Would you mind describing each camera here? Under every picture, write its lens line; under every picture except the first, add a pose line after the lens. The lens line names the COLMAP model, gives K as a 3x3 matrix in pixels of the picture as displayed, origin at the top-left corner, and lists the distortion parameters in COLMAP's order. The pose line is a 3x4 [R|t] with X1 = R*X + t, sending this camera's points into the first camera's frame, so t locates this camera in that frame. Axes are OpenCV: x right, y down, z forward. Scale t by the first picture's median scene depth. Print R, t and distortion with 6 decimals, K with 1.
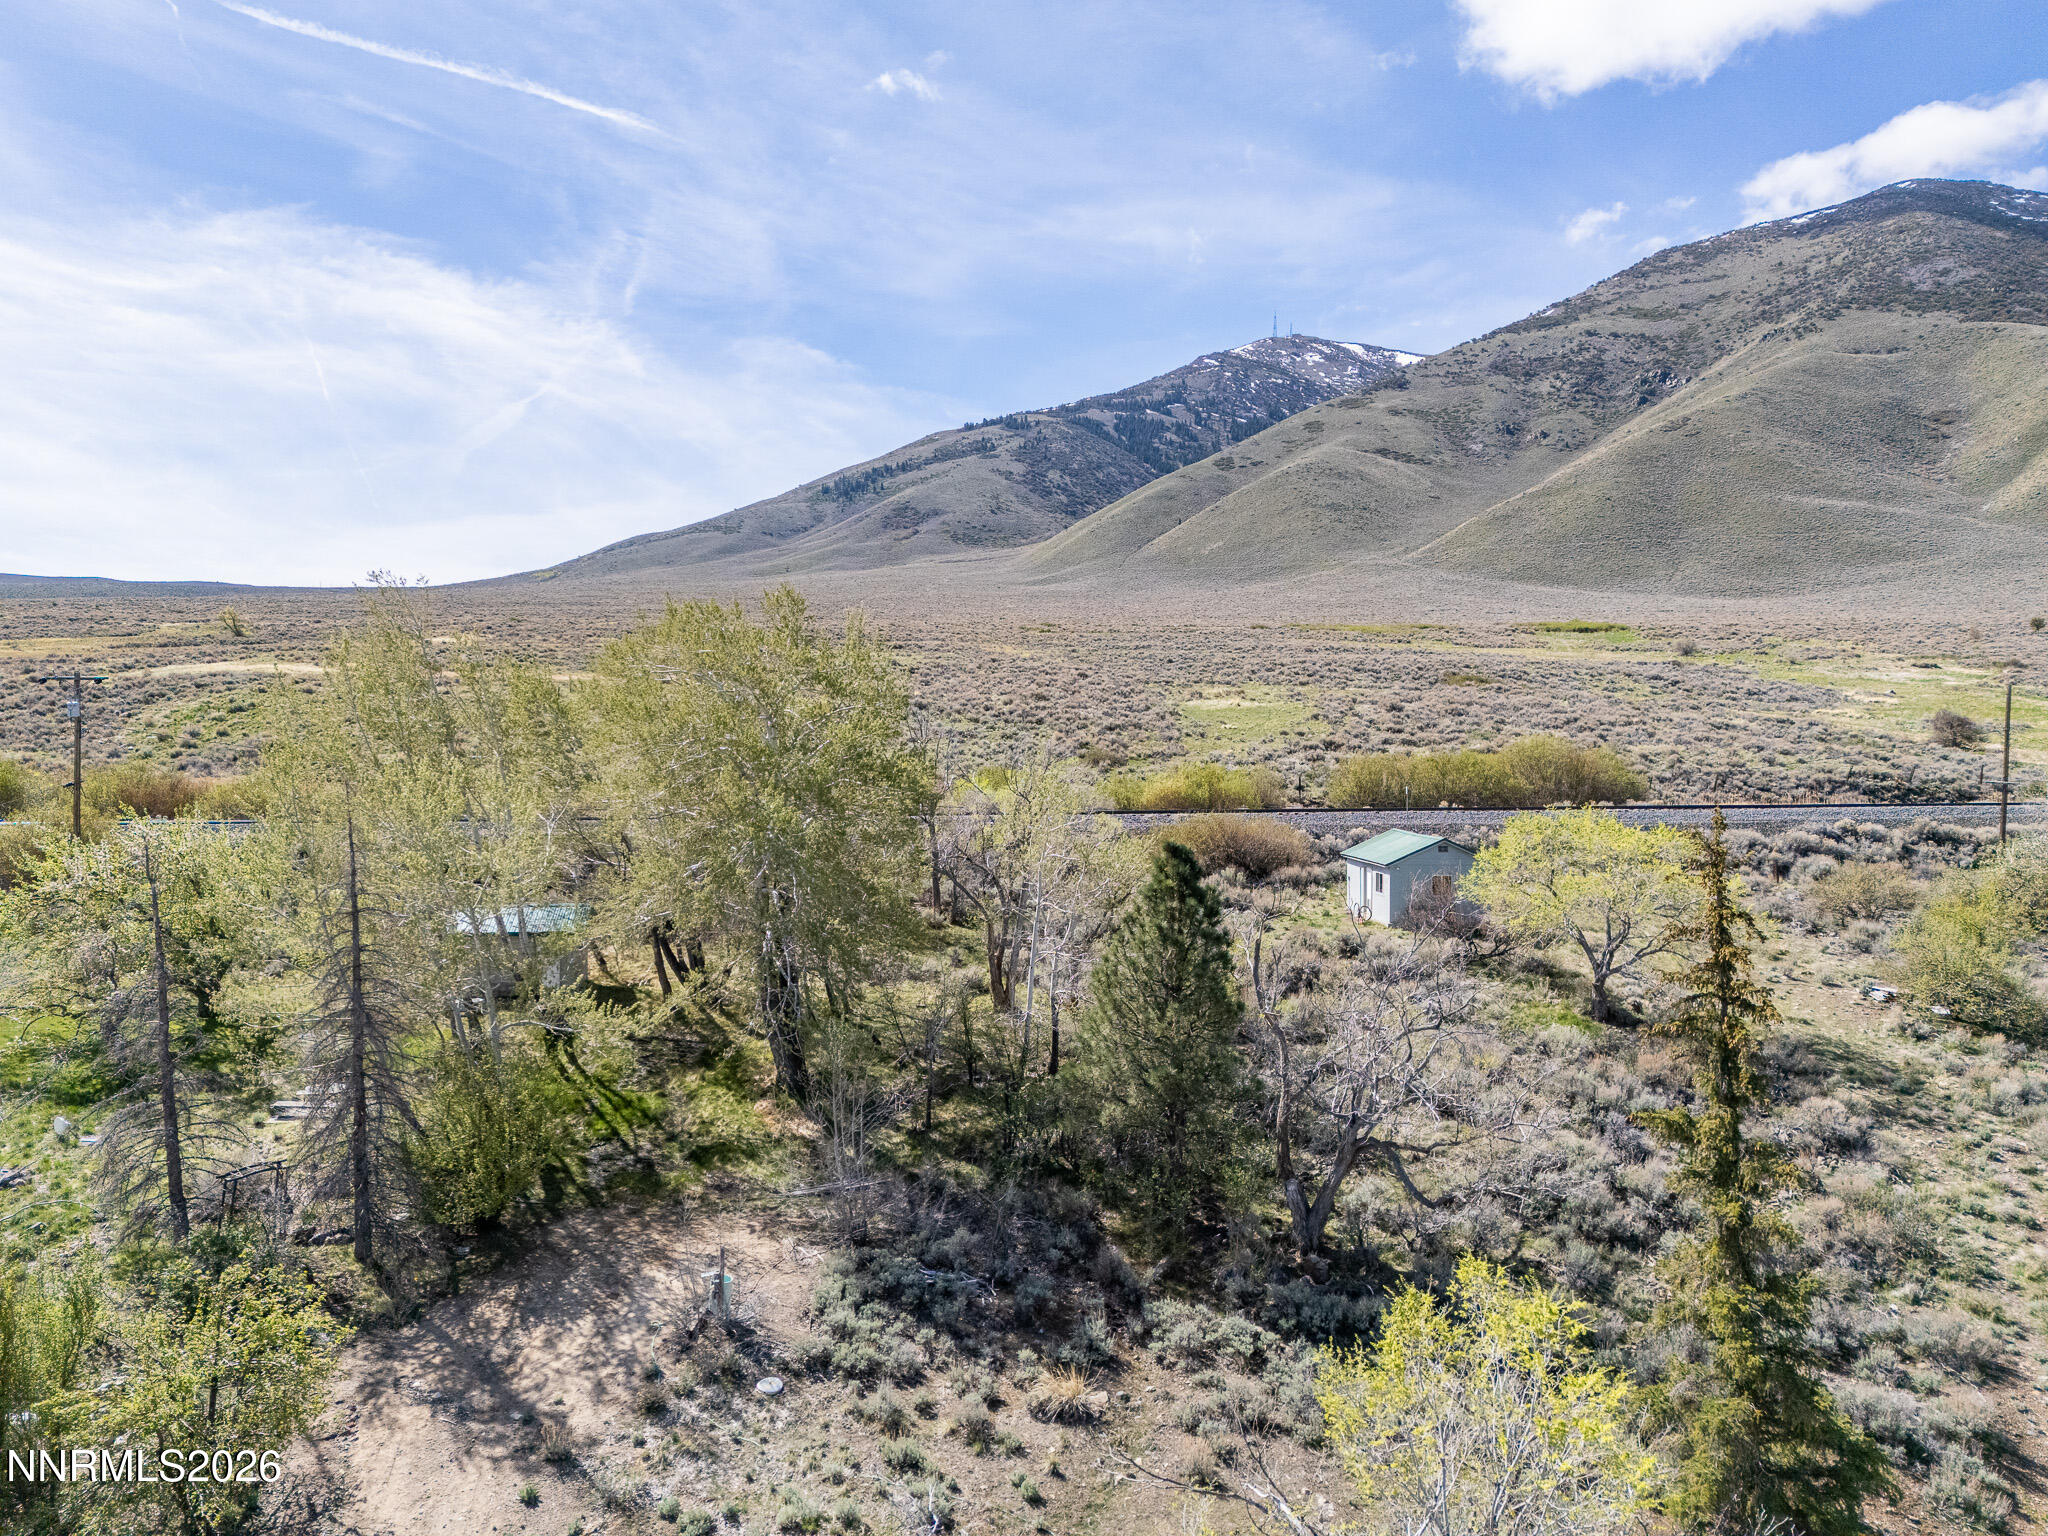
lens RADIAL K [[1489.9, 0, 1023.4], [0, 1489.9, 771.0], [0, 0, 1]] dist [0.063958, -0.051084]
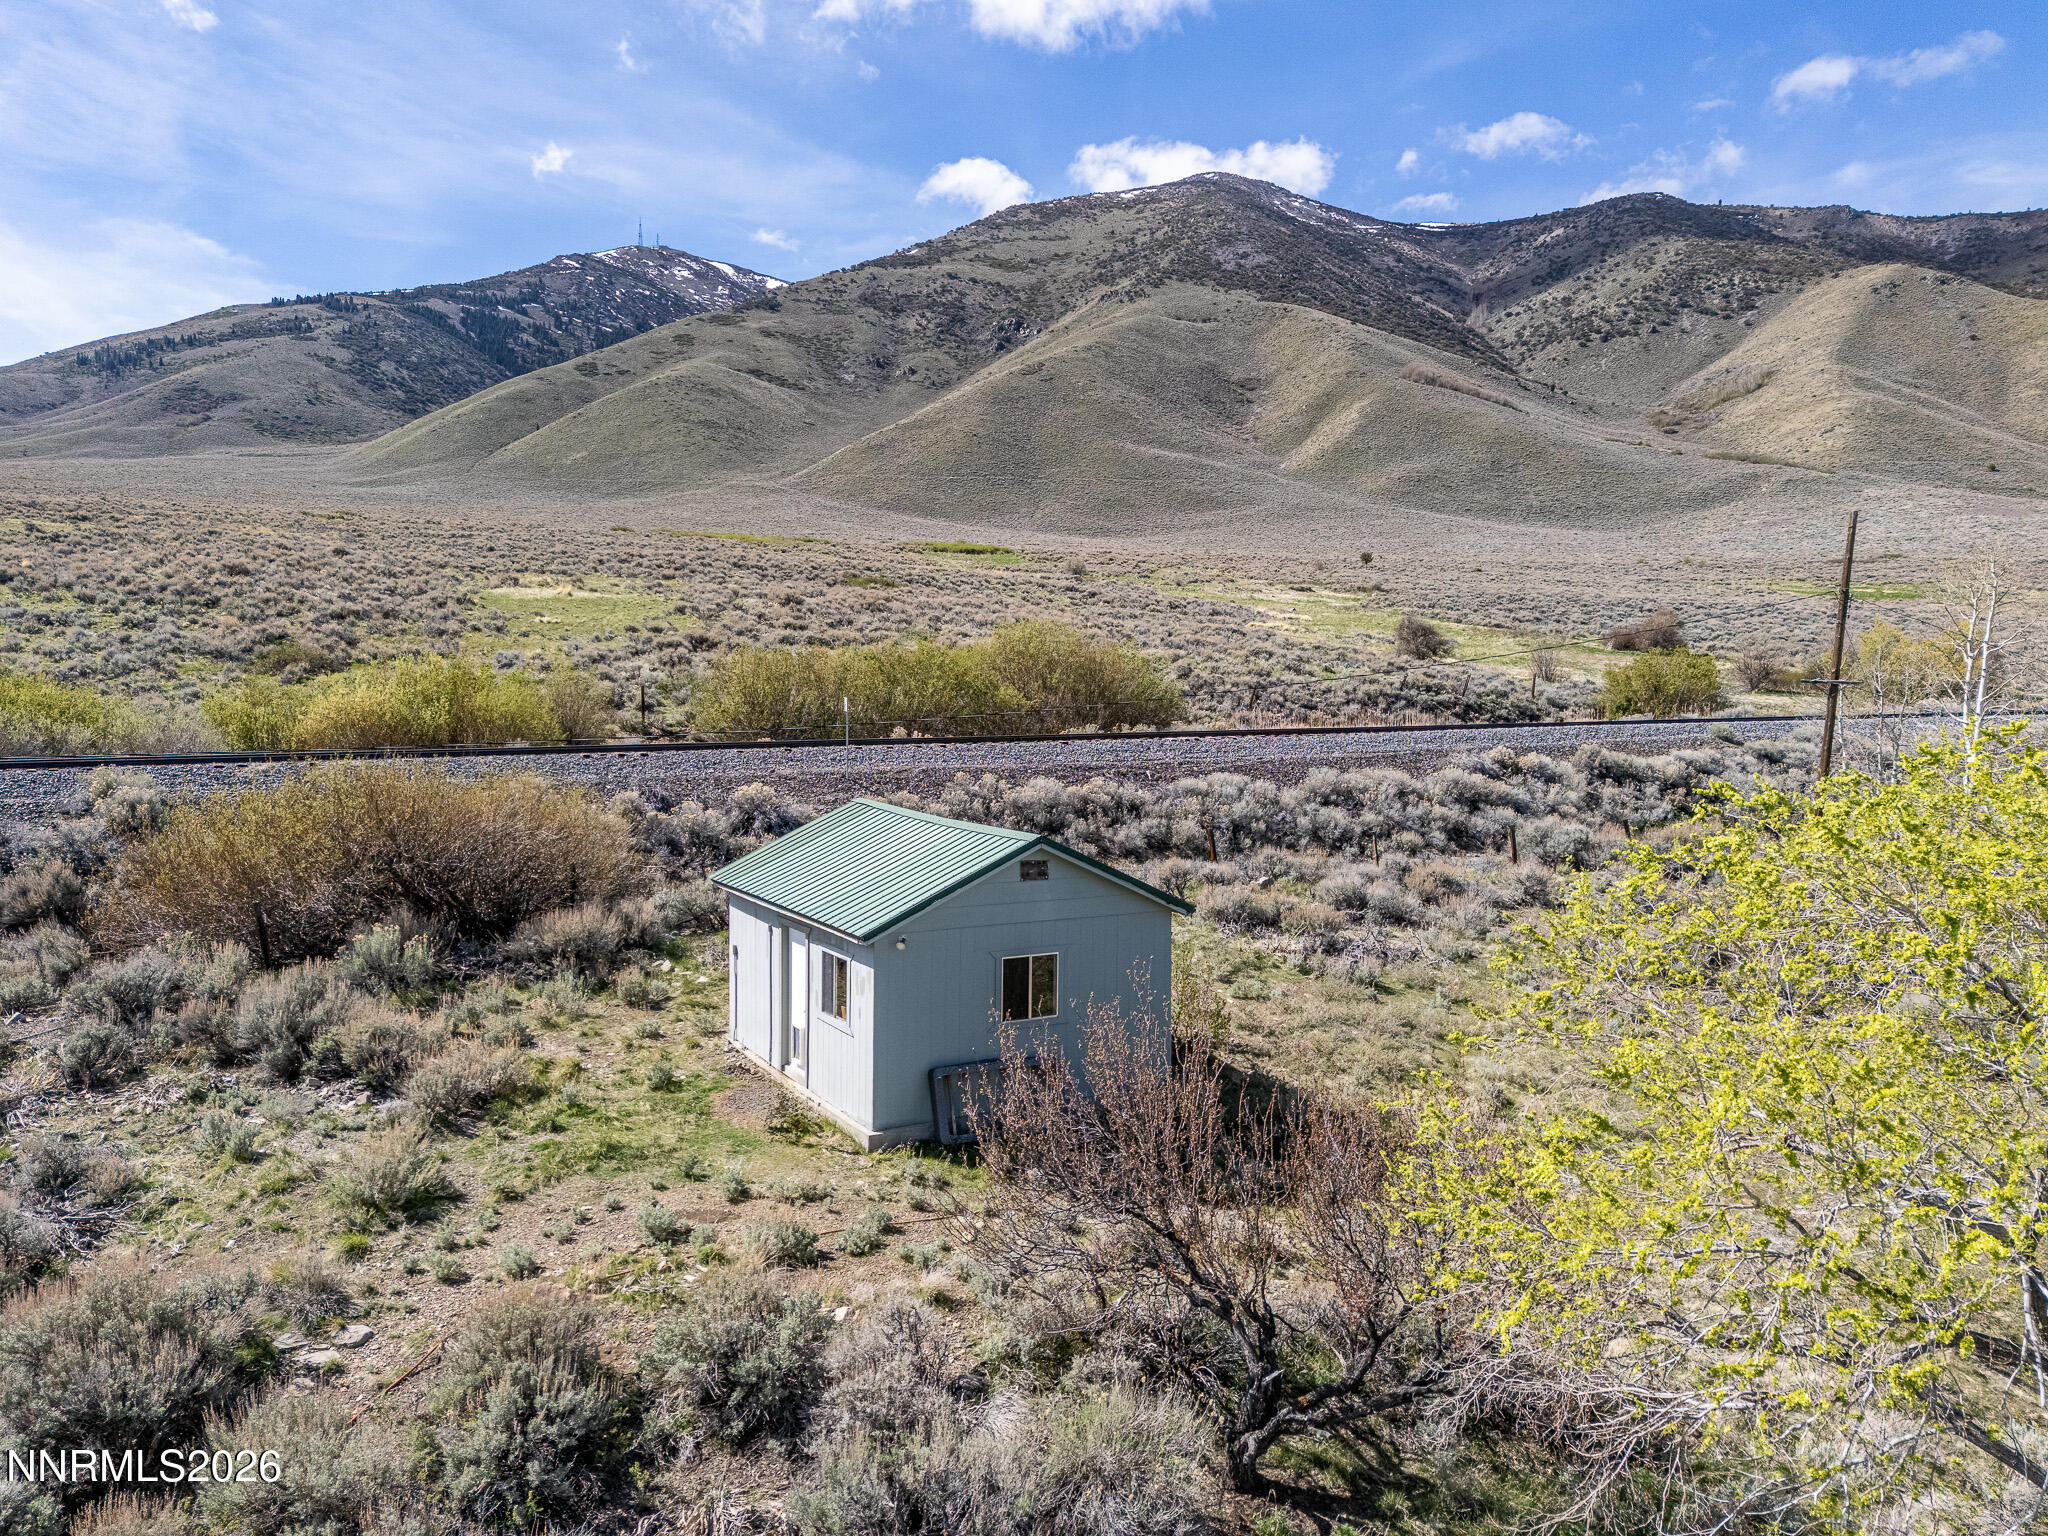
lens RADIAL K [[1478.6, 0, 1033.0], [0, 1478.6, 789.1], [0, 0, 1]] dist [0.073165, -0.059040]
pose [[0.914614, -0.026726, 0.403444, 0.006631], [0.003418, 0.998288, 0.058383, 0.000728], [-0.404314, -0.052019, 0.913140, 0.030653]]
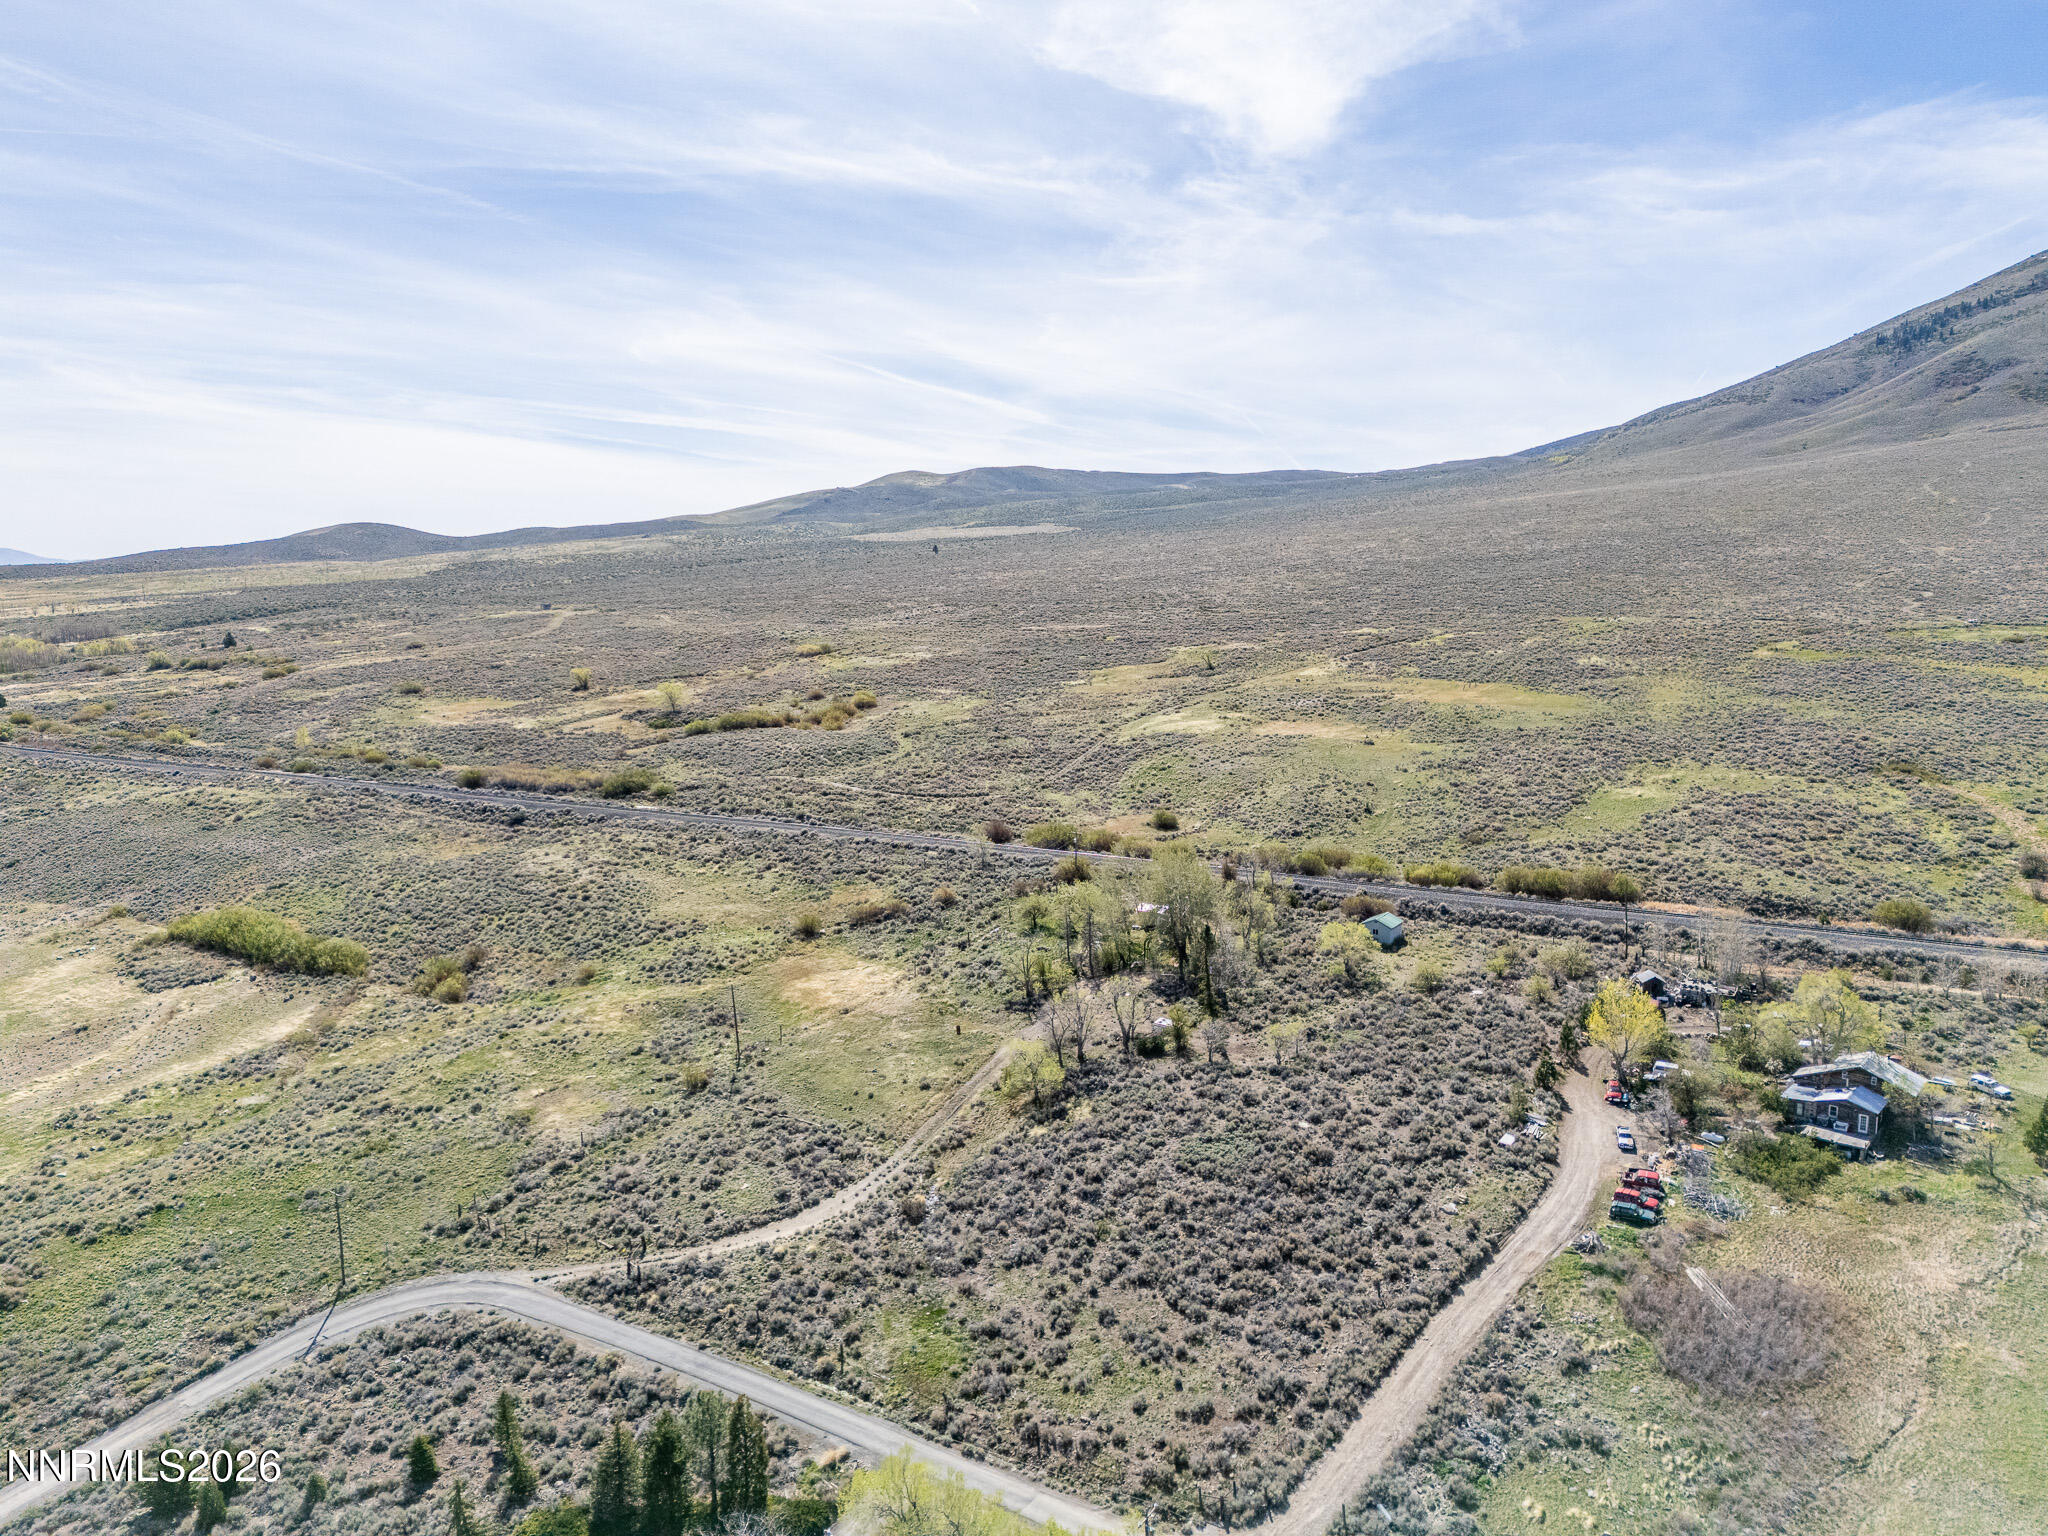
lens RADIAL K [[1483.2, 0, 1027.0], [0, 1483.2, 778.7], [0, 0, 1]] dist [0.088867, -0.081028]
pose [[0.785458, 0.081703, -0.613498, 0.071259], [-0.016269, 0.993631, 0.111499, -0.026906], [0.618701, -0.077597, 0.781785, -0.091794]]
